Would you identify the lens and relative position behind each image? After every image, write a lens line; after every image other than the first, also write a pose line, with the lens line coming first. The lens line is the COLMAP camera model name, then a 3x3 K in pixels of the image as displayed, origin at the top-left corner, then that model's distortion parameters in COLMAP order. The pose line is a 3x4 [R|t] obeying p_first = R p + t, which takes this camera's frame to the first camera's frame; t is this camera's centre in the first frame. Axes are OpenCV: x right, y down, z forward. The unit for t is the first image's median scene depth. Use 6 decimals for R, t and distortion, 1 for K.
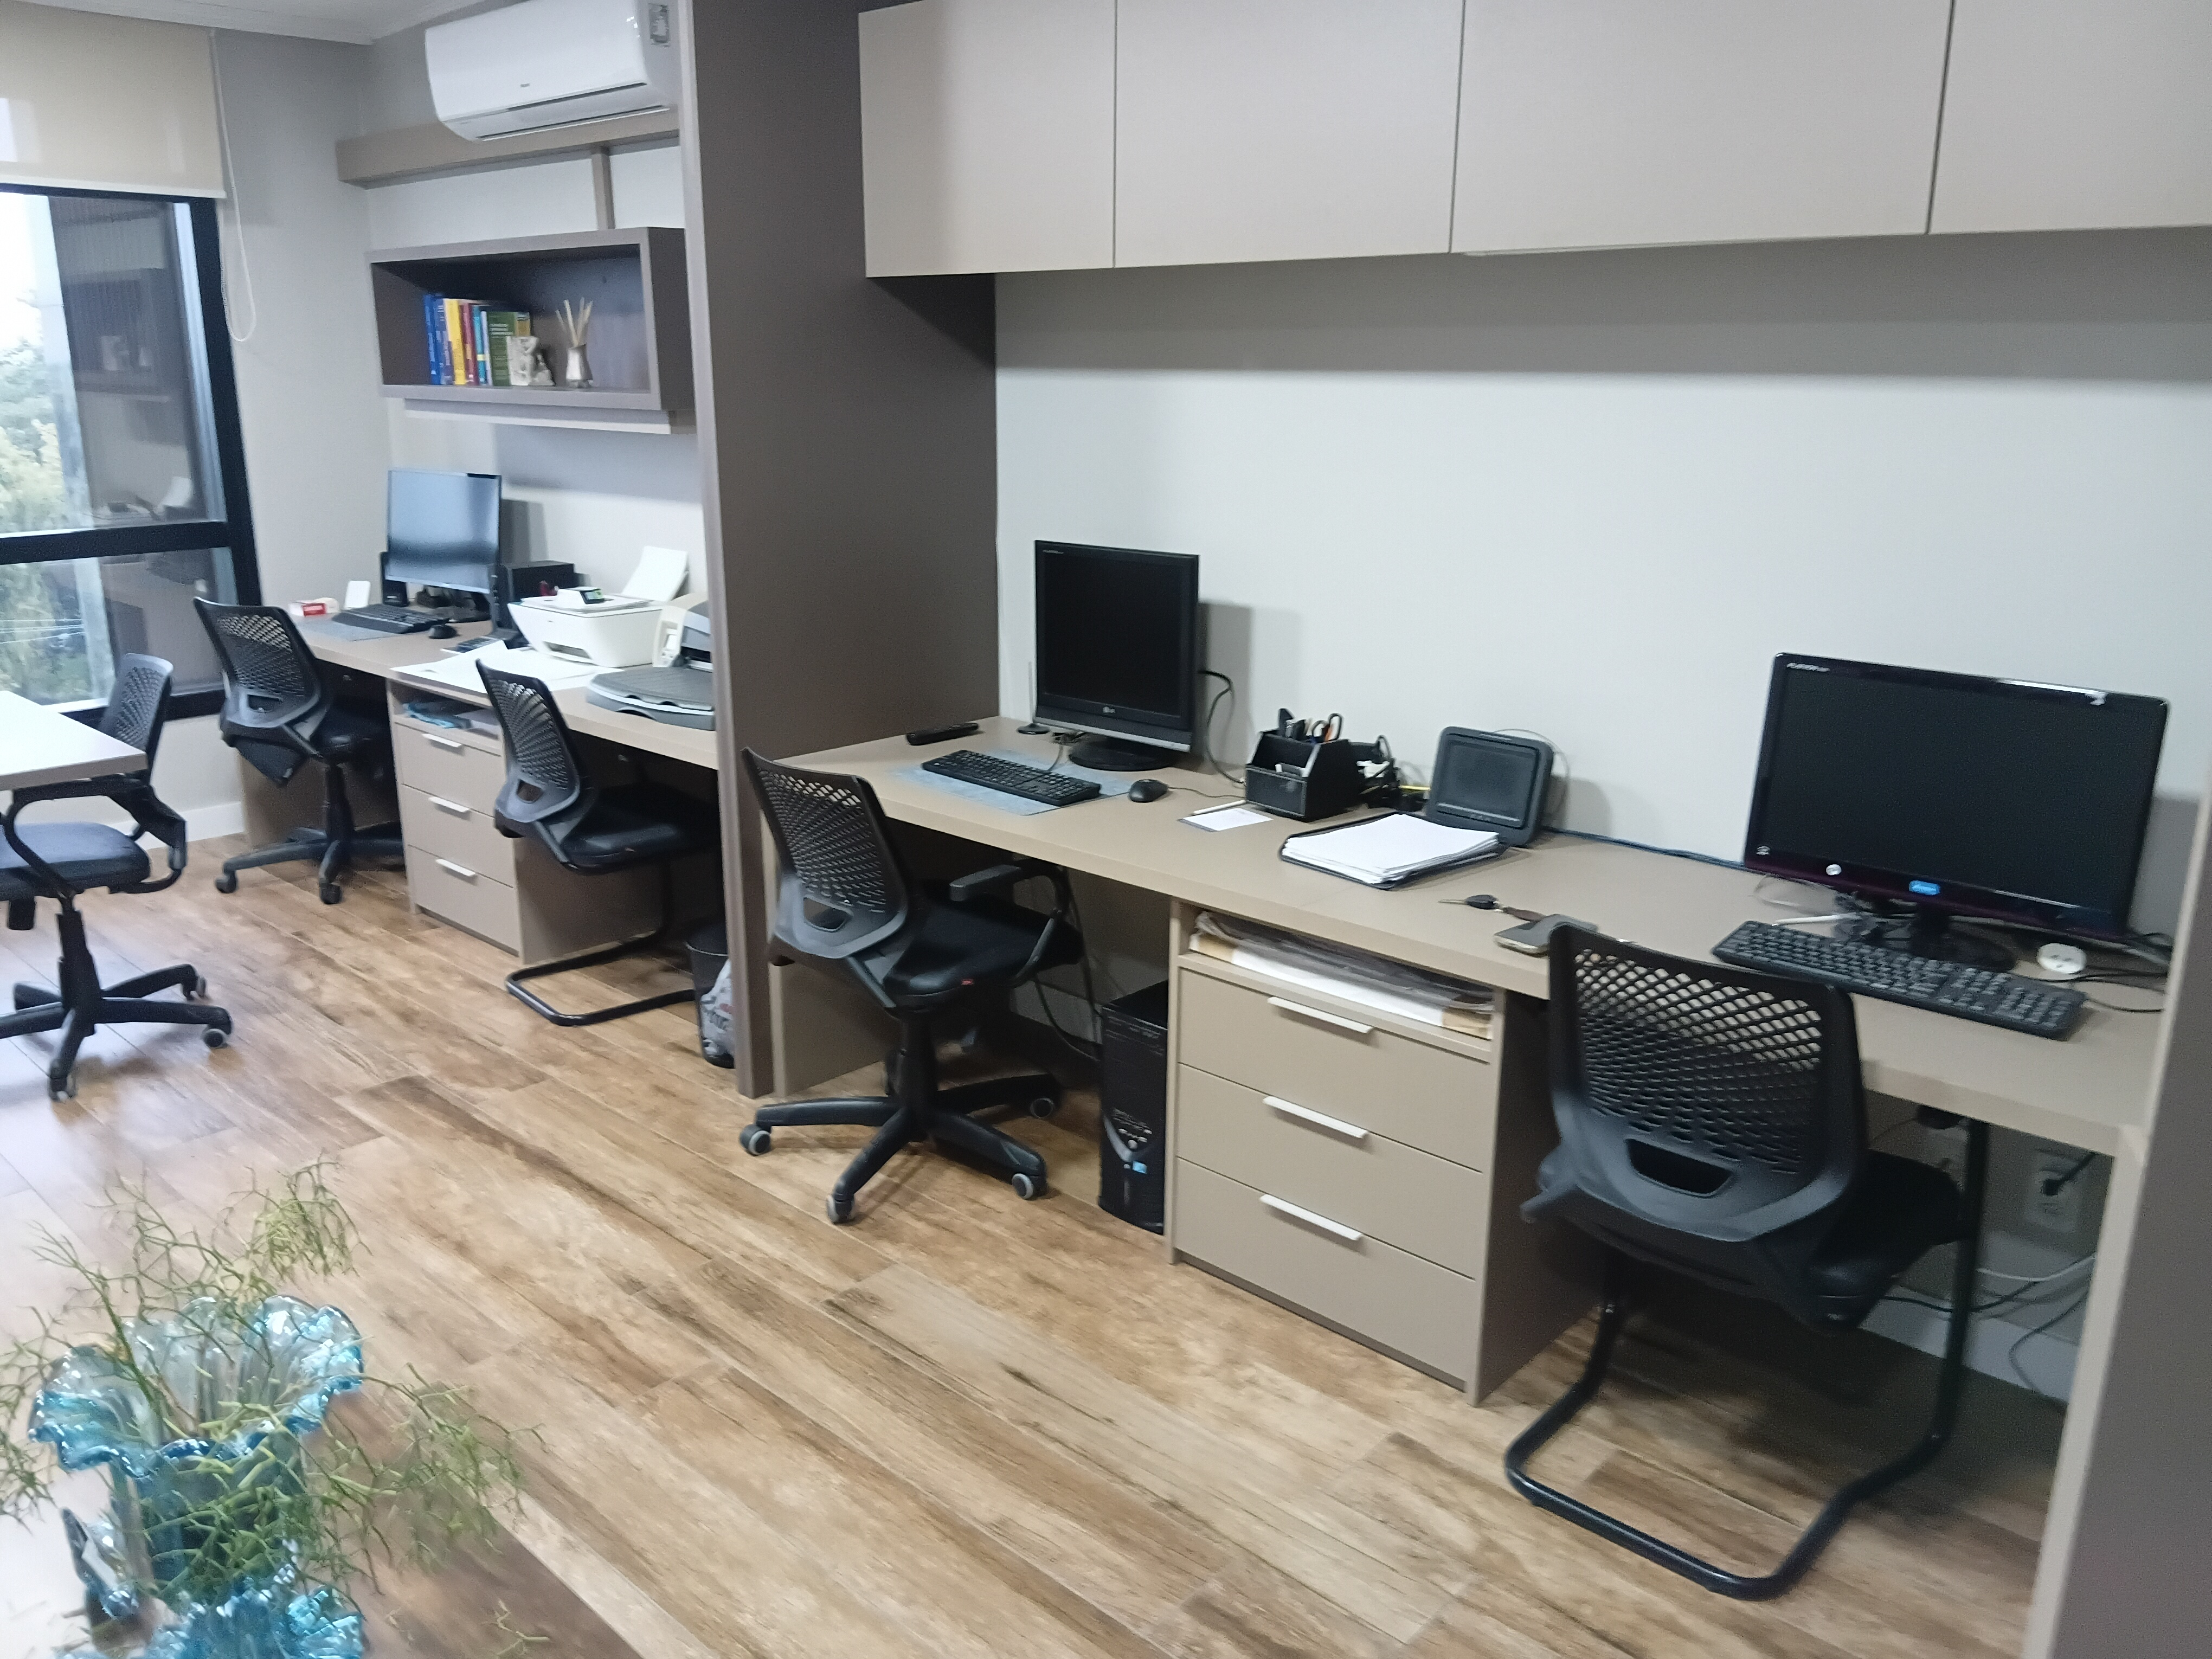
lens RADIAL K [[1677.3, 0, 1106.0], [0, 1677.3, 829.5], [0, 0, 1]] dist [0.084775, -0.176311]
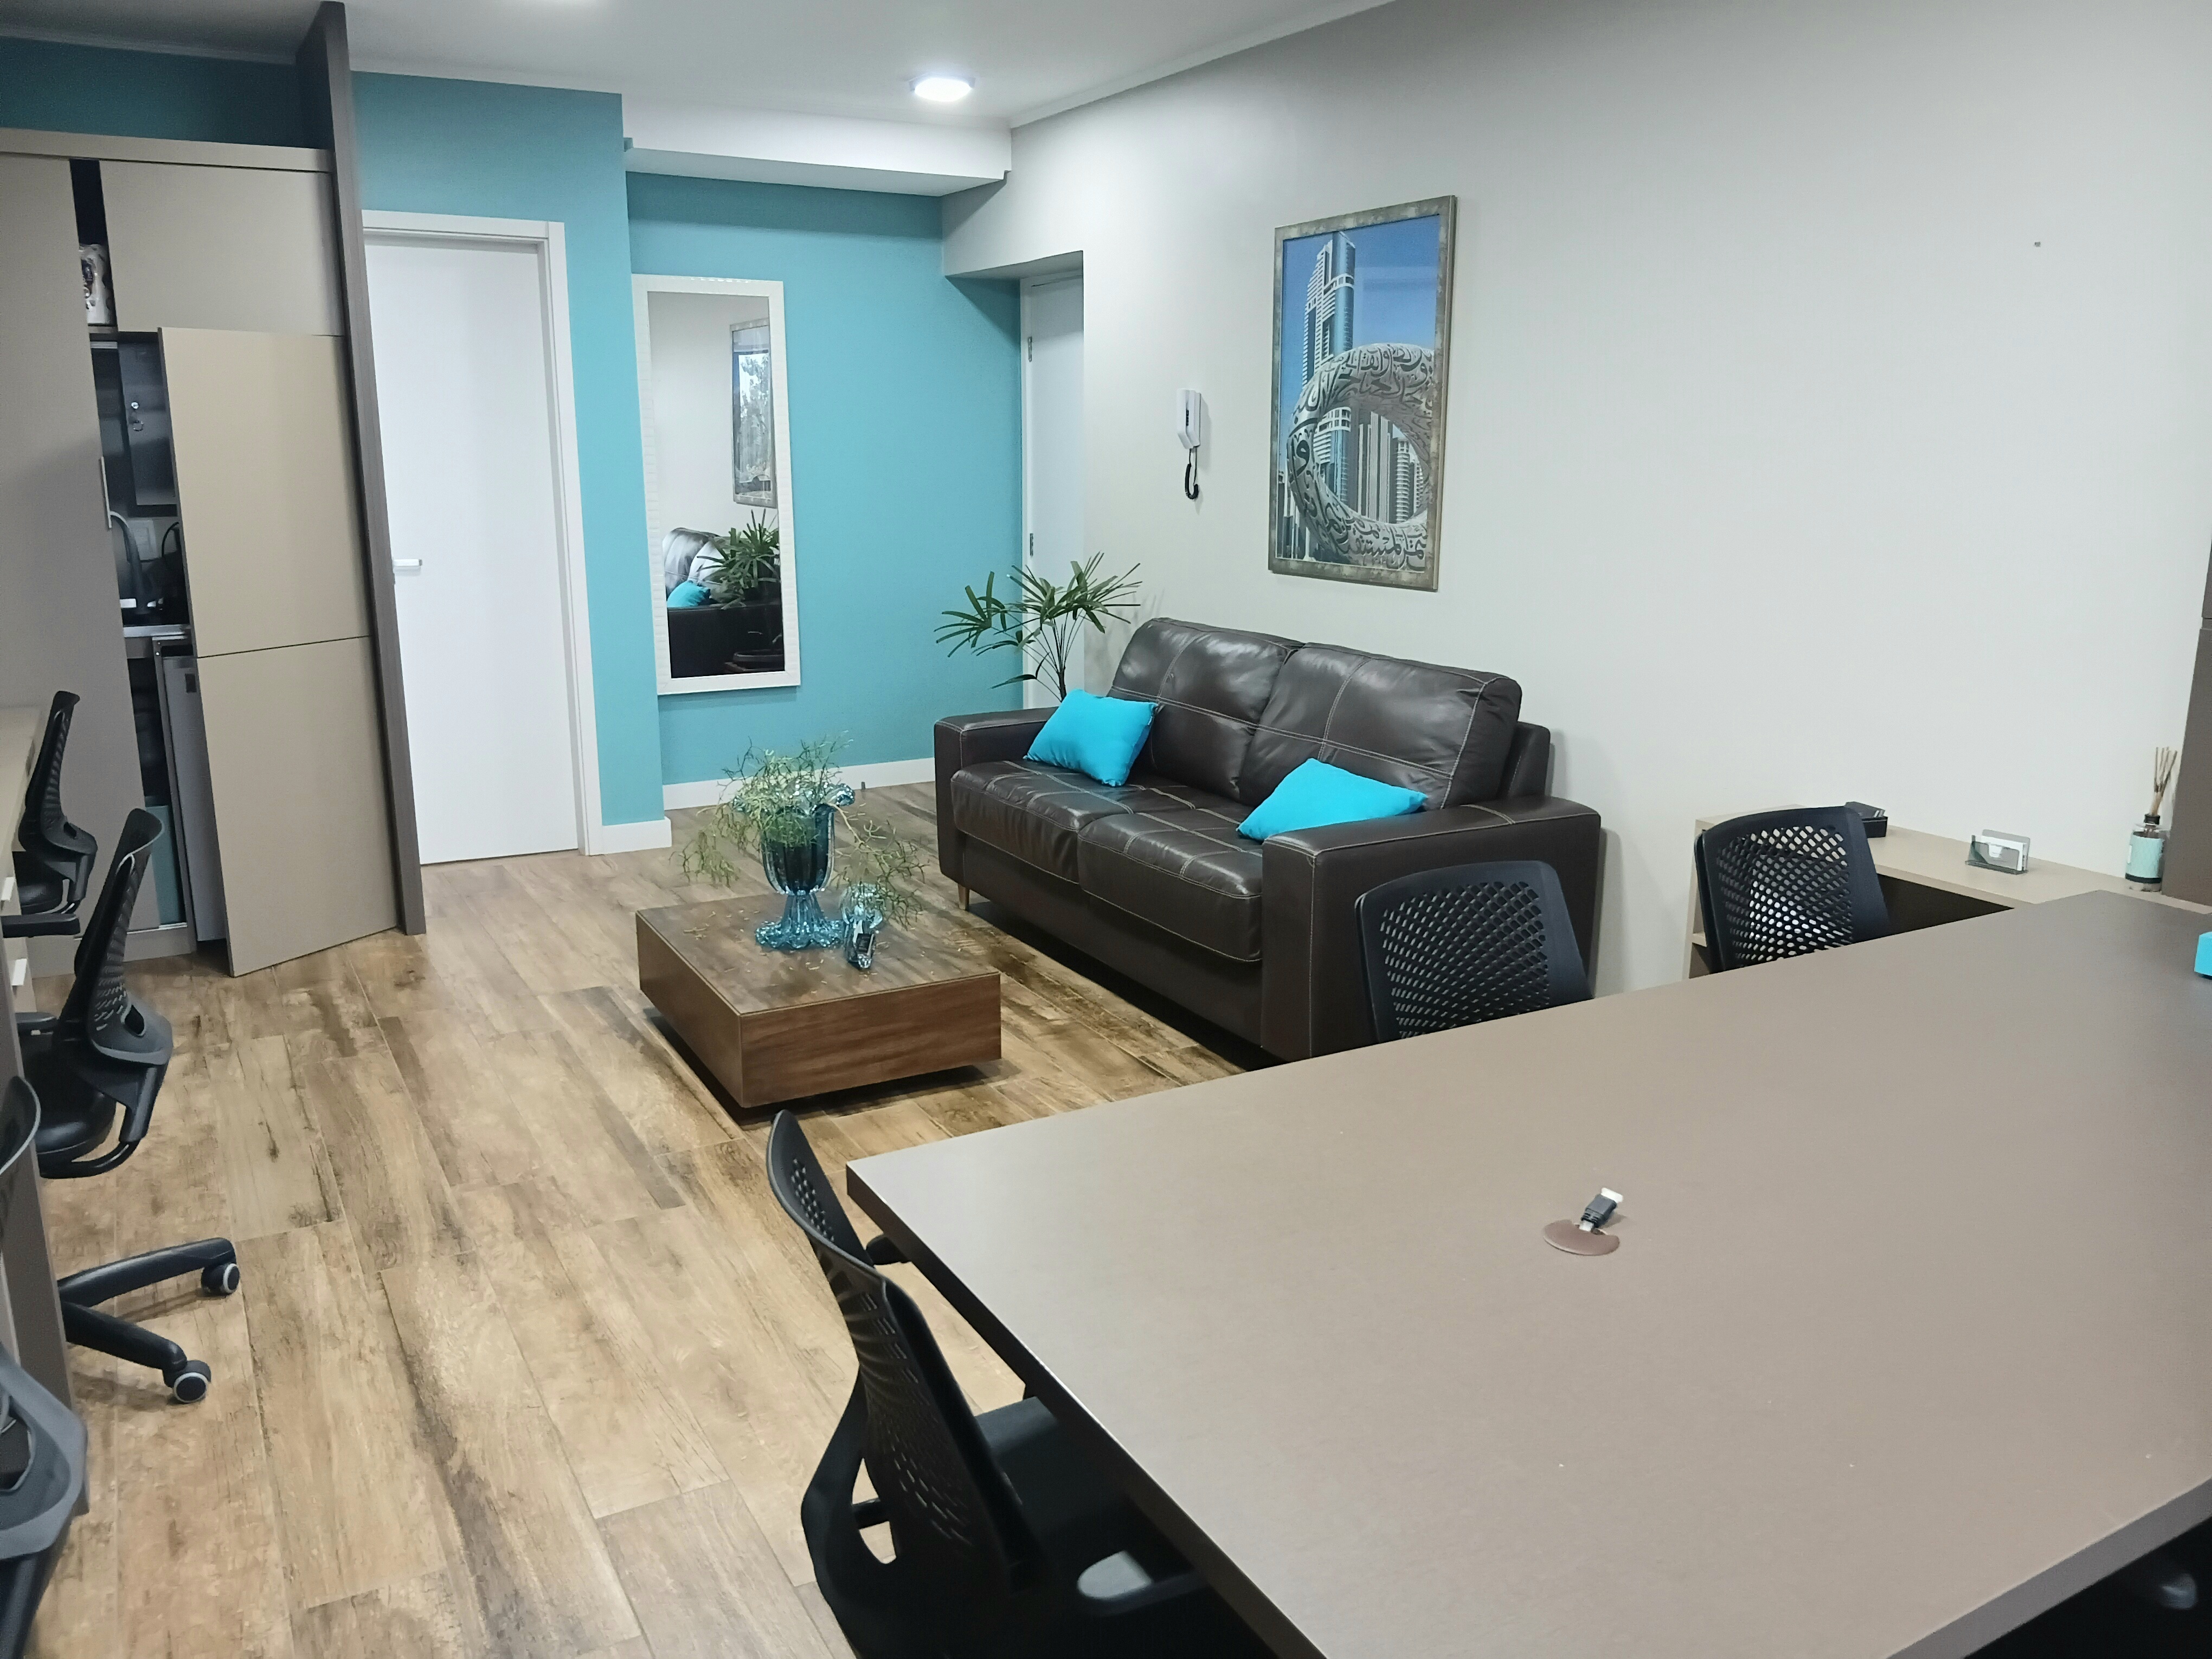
lens RADIAL K [[1677.3, 0, 1106.0], [0, 1677.3, 829.5], [0, 0, 1]] dist [0.084775, -0.176311]
pose [[-0.952089, -0.076978, 0.295976, -0.836482], [0.074825, 0.879754, 0.469504, -0.375508], [-0.296527, 0.469156, -0.831844, 1.442068]]
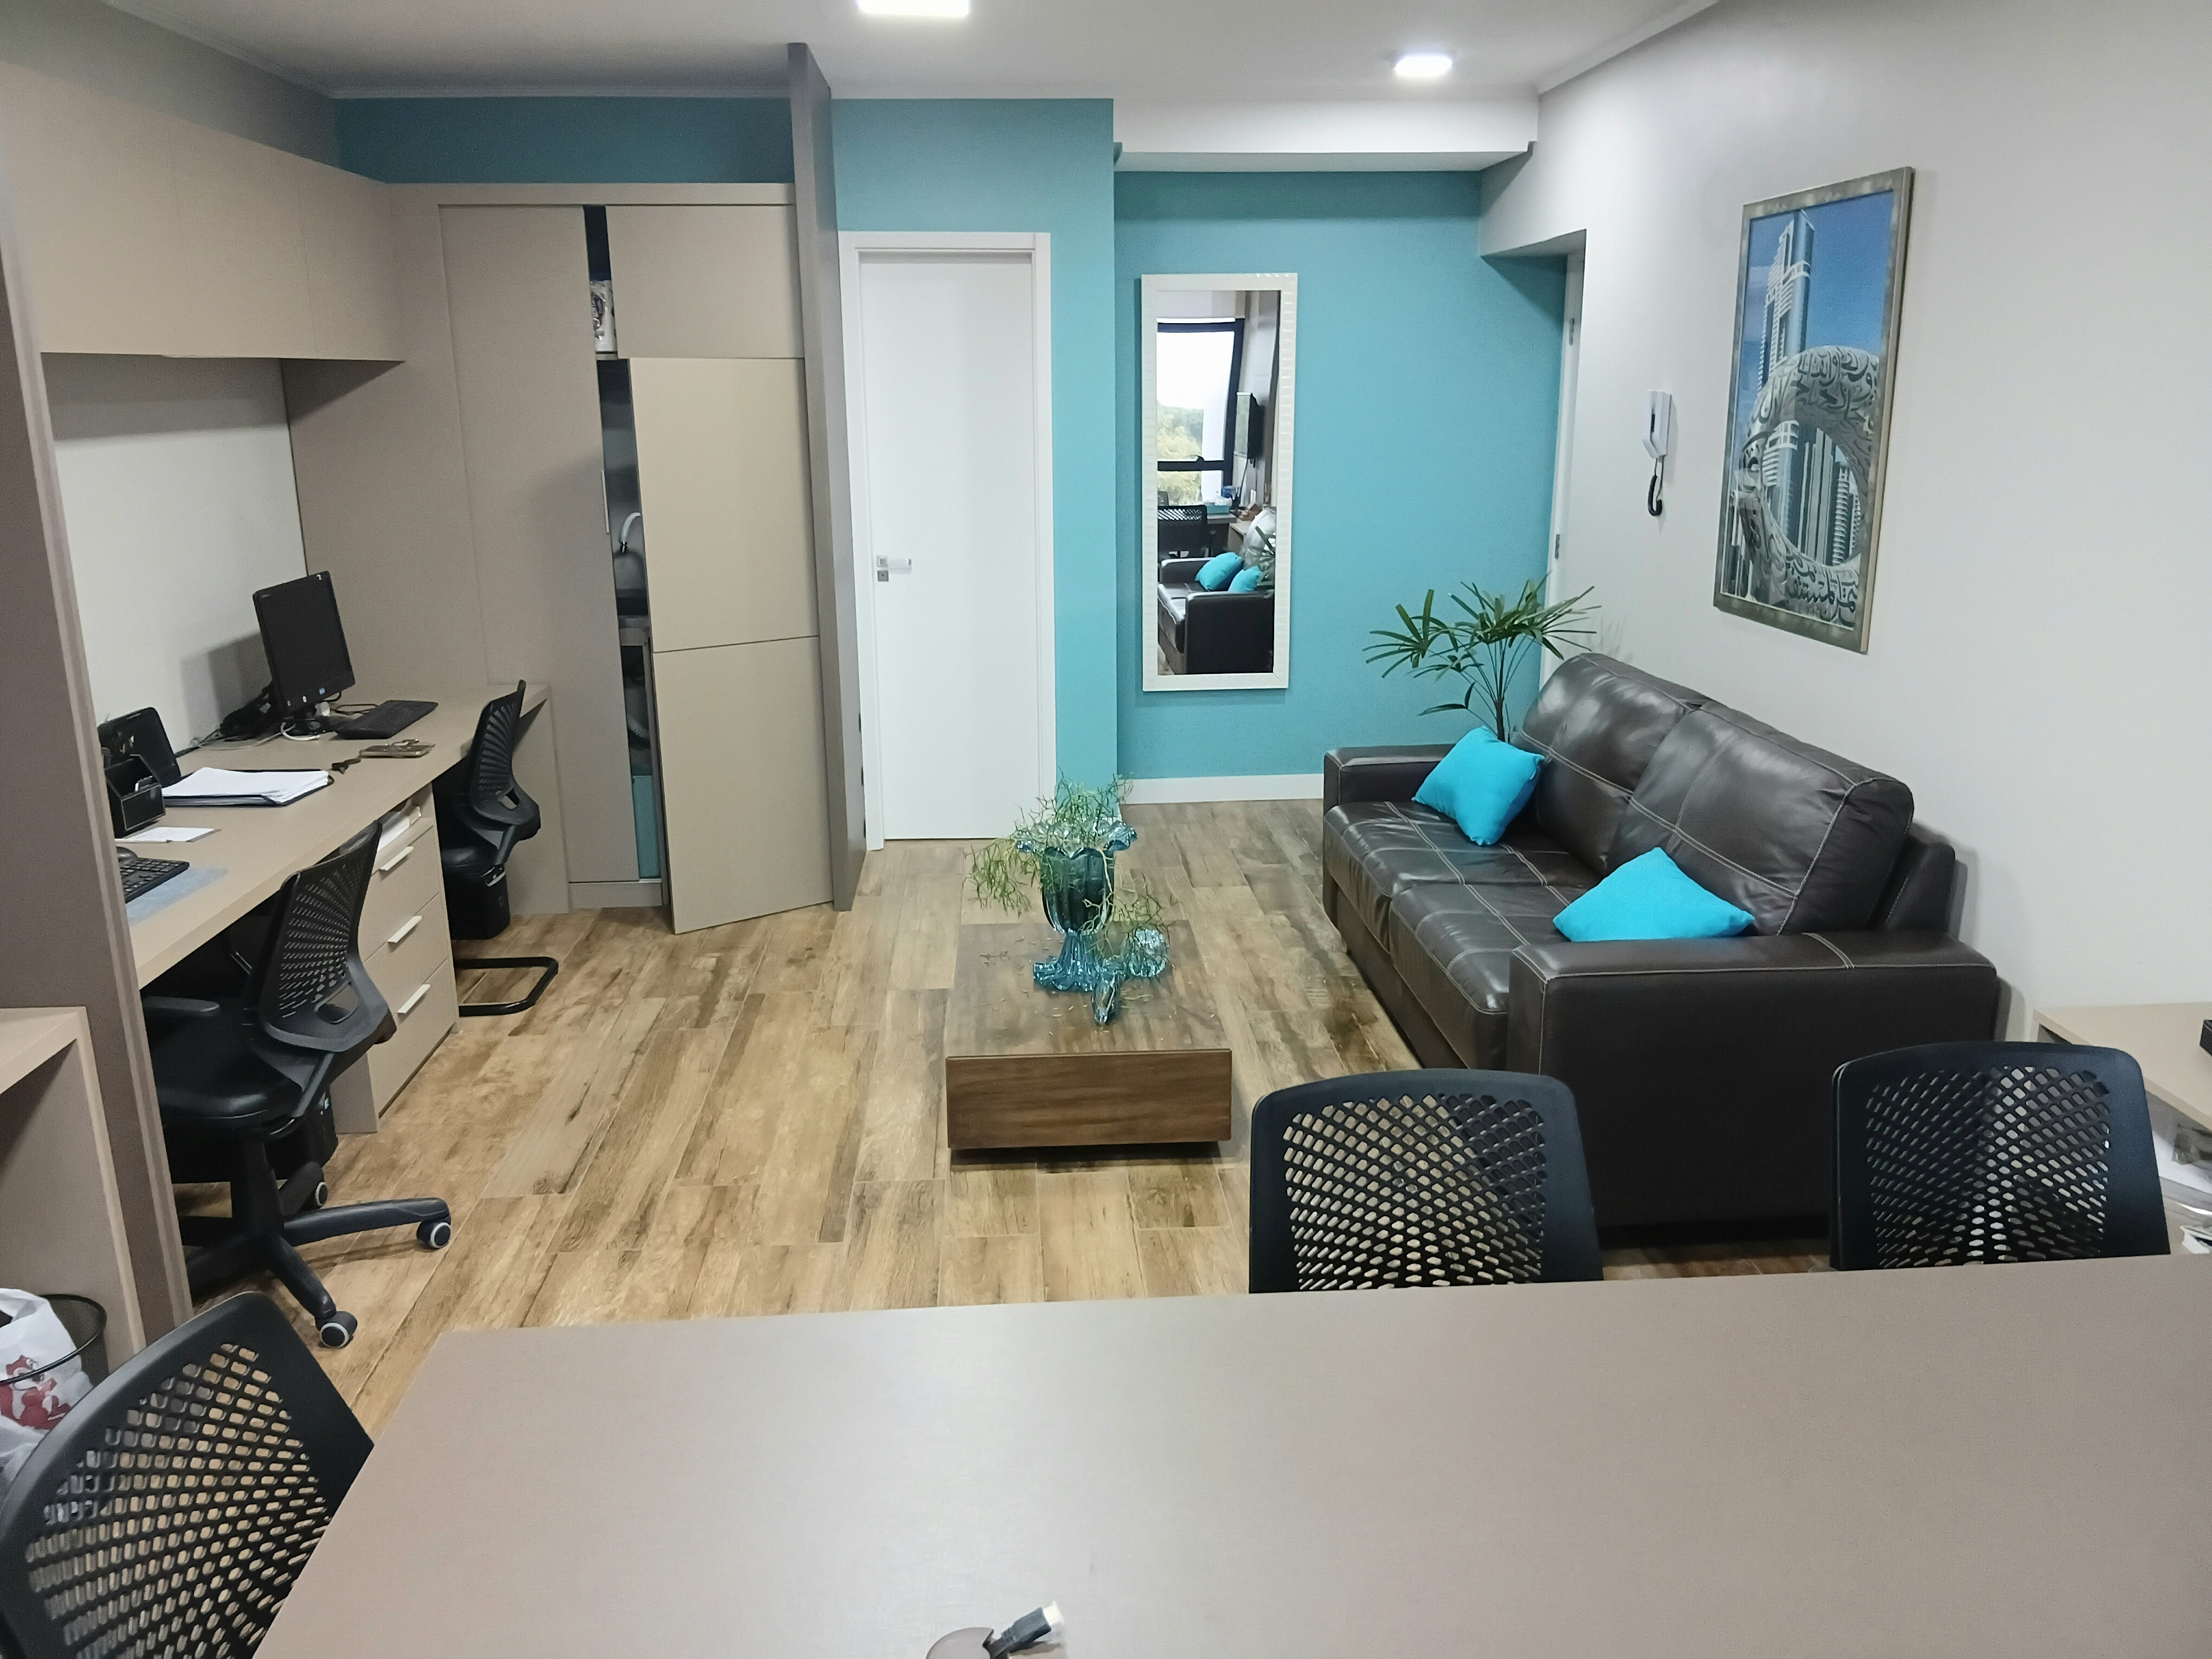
lens RADIAL K [[1677.3, 0, 1106.0], [0, 1677.3, 829.5], [0, 0, 1]] dist [0.084775, -0.176311]
pose [[-0.725268, -0.174847, 0.665894, -1.068368], [0.189457, 0.879183, 0.437200, -0.362743], [-0.661886, 0.443245, -0.604517, 1.190110]]
